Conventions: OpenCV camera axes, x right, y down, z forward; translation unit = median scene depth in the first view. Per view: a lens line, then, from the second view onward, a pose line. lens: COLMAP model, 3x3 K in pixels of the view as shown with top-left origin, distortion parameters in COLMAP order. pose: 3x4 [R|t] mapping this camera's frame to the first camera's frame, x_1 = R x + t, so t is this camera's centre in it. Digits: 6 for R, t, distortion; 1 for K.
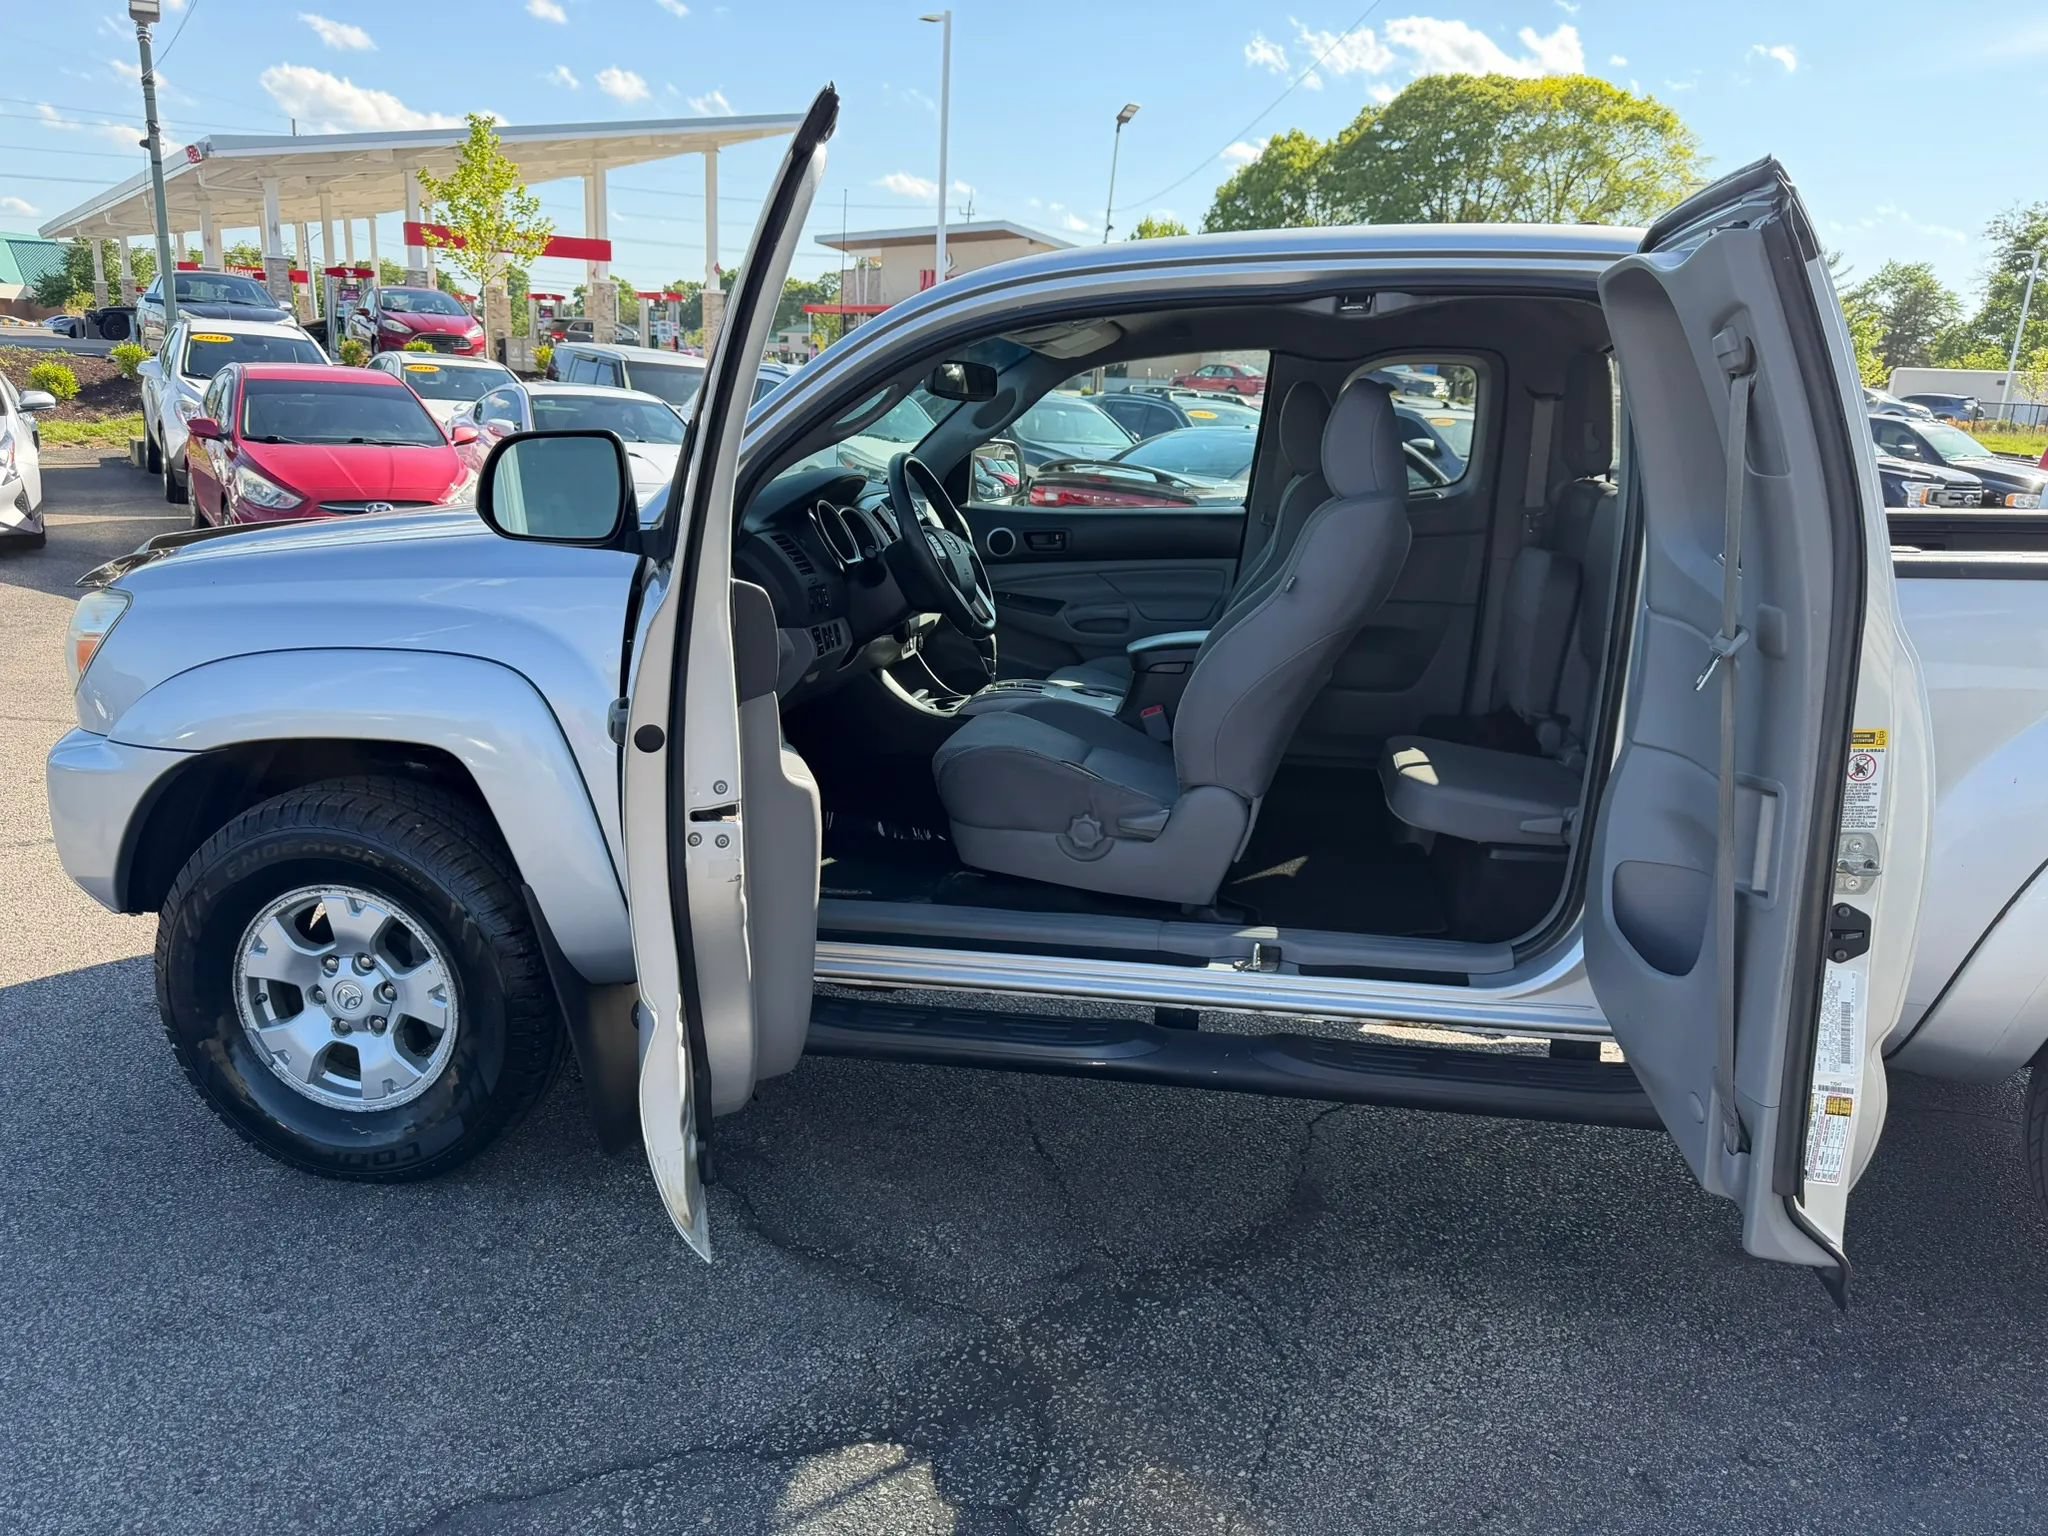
lens RADIAL K [[1437.0, 0, 924.1], [0, 1437.0, 838.5], [0, 0, 1]] dist [-0.022800, 0.001371]
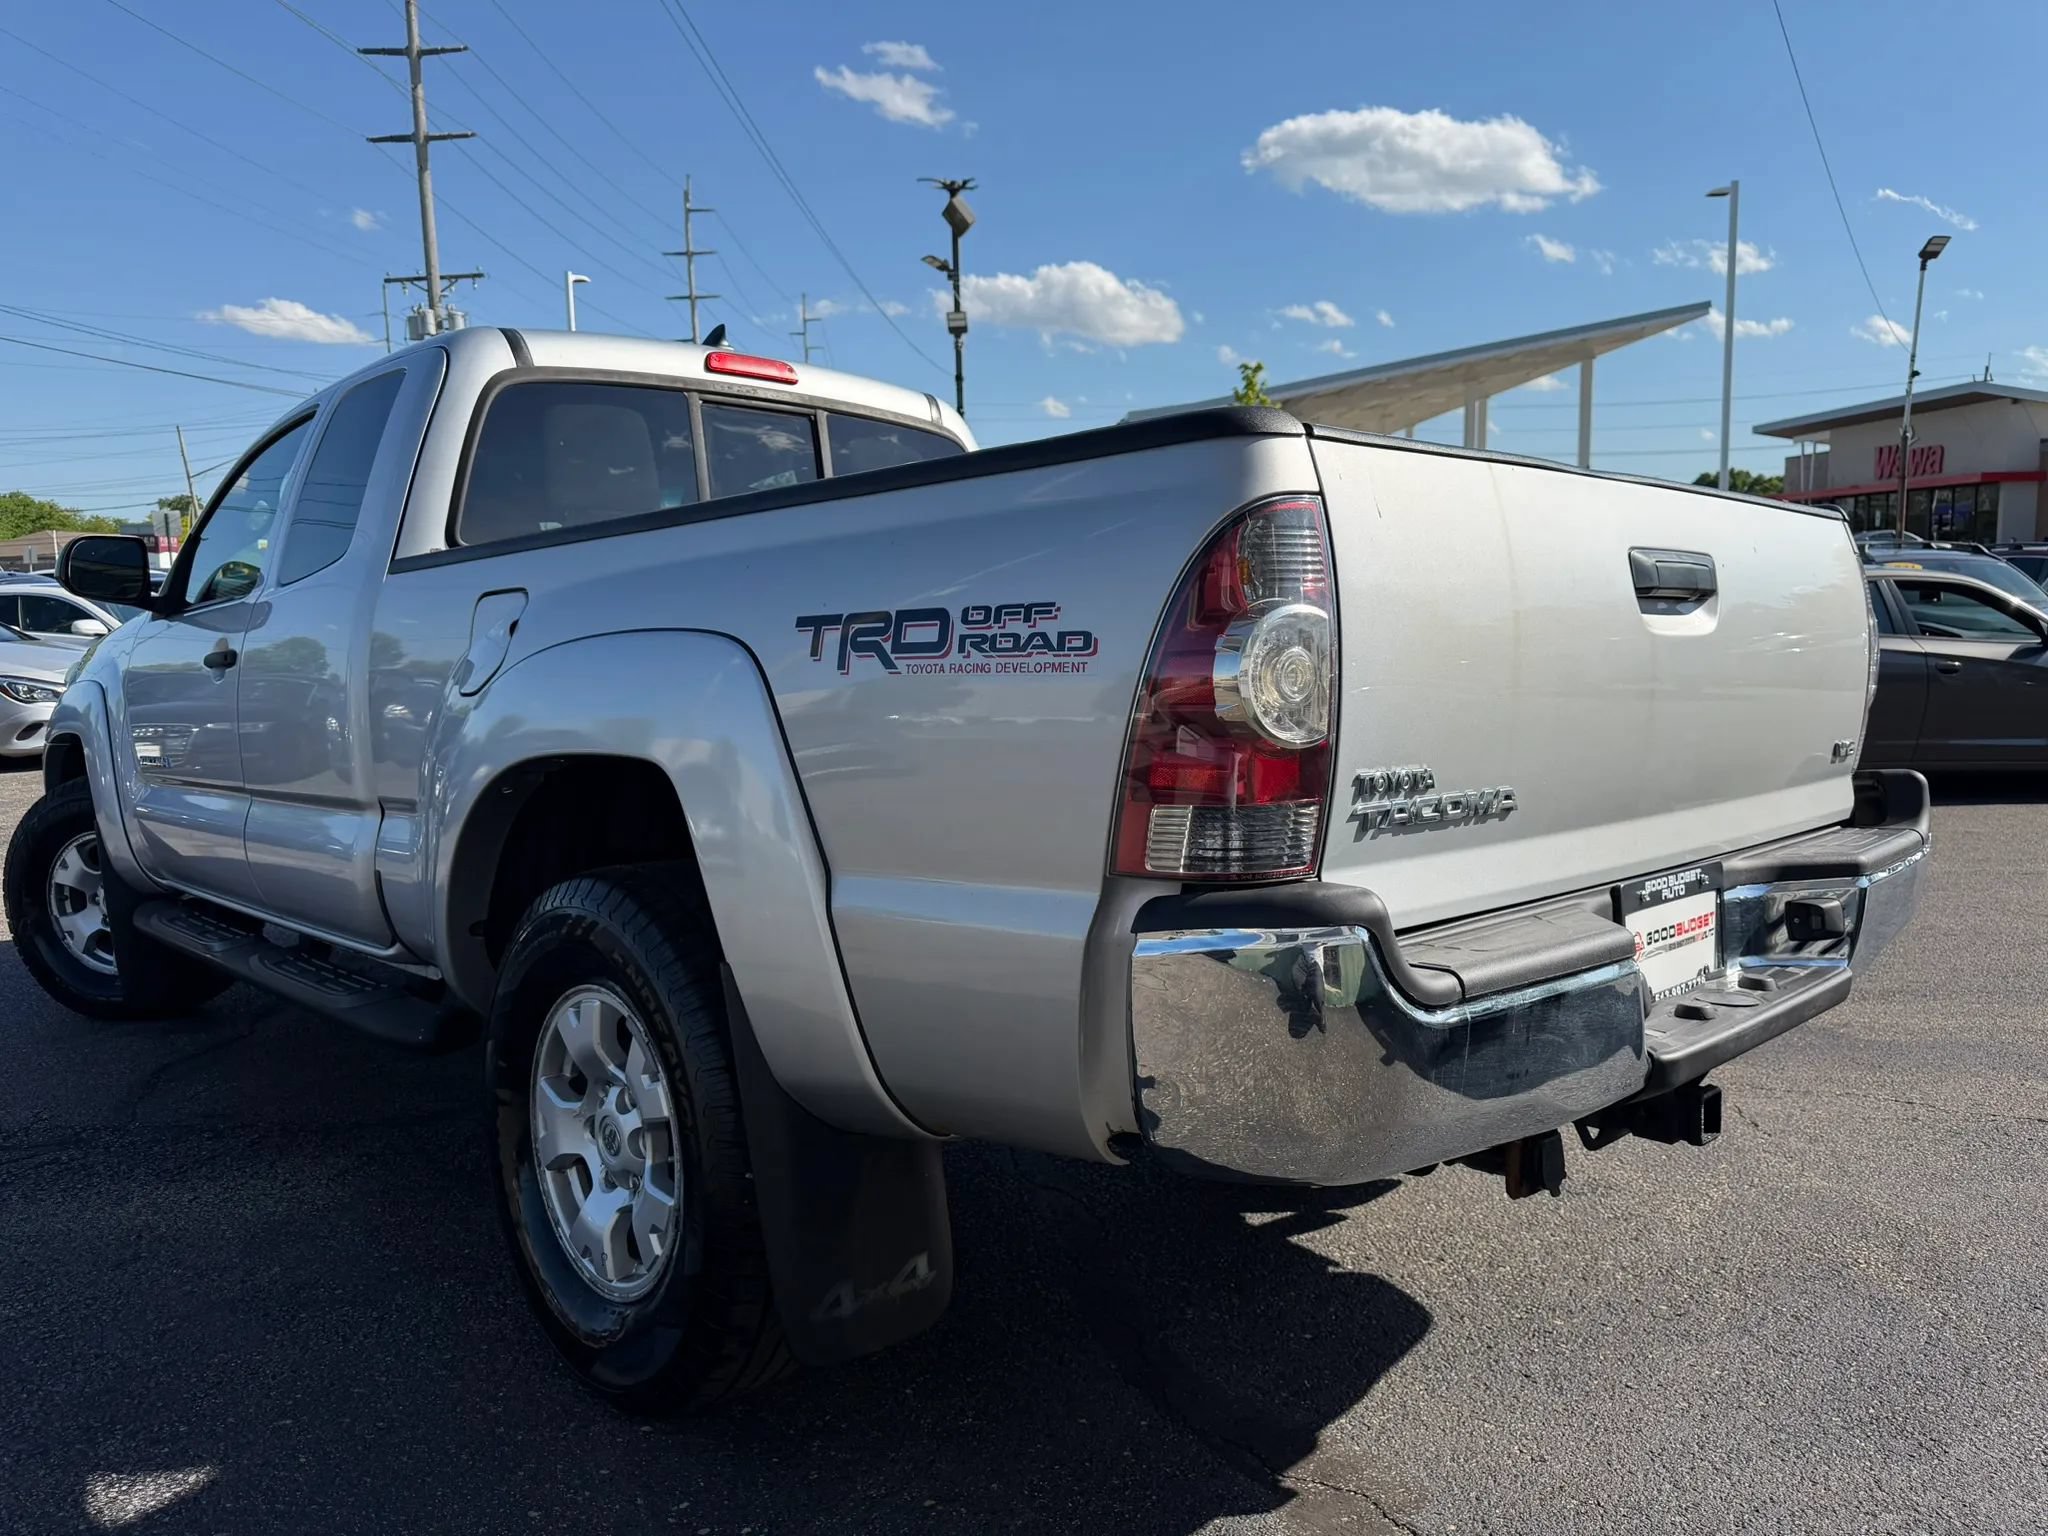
lens RADIAL K [[1451.9, 0, 1024.8], [0, 1451.9, 781.1], [0, 0, 1]] dist [0.000017, -0.000472]
pose [[0.812907, 0.017709, -0.582125, 0.614072], [-0.126524, 0.981035, -0.146840, 0.036705], [0.568484, 0.193020, 0.799730, 0.109497]]
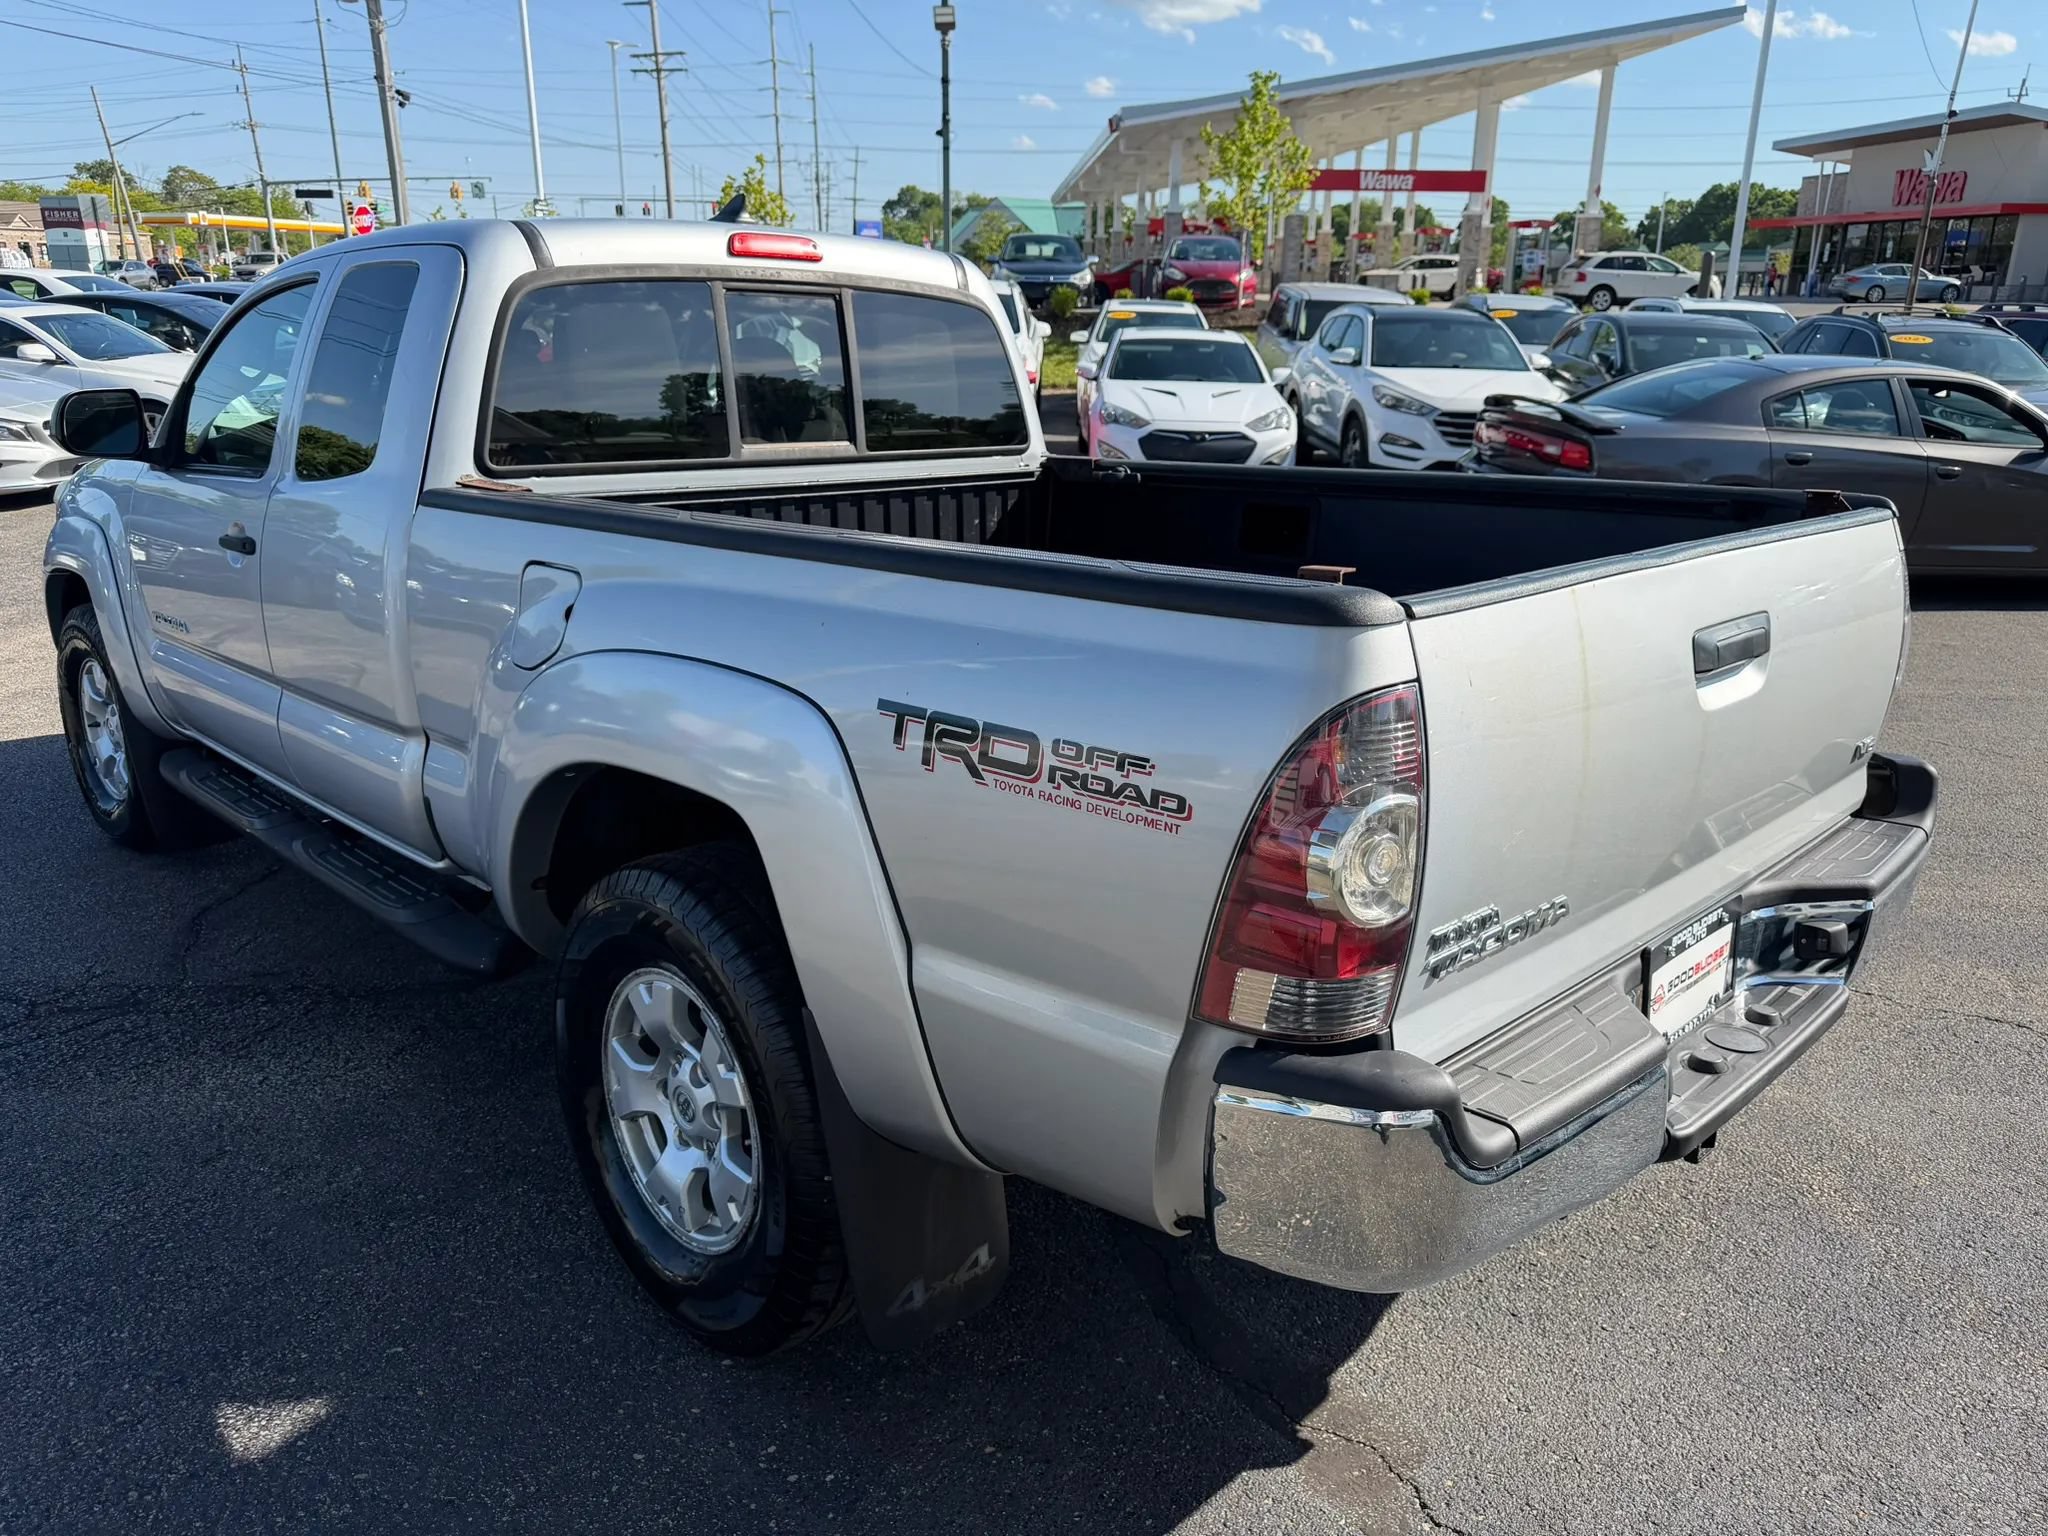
lens RADIAL K [[1442.3, 0, 1032.1], [0, 1442.3, 773.7], [0, 0, 1]] dist [0.007960, -0.011102]
pose [[0.824854, 0.141091, -0.547456, 0.597542], [-0.141104, 0.989090, 0.042307, -0.028685], [0.547453, 0.042351, 0.835764, 0.083960]]
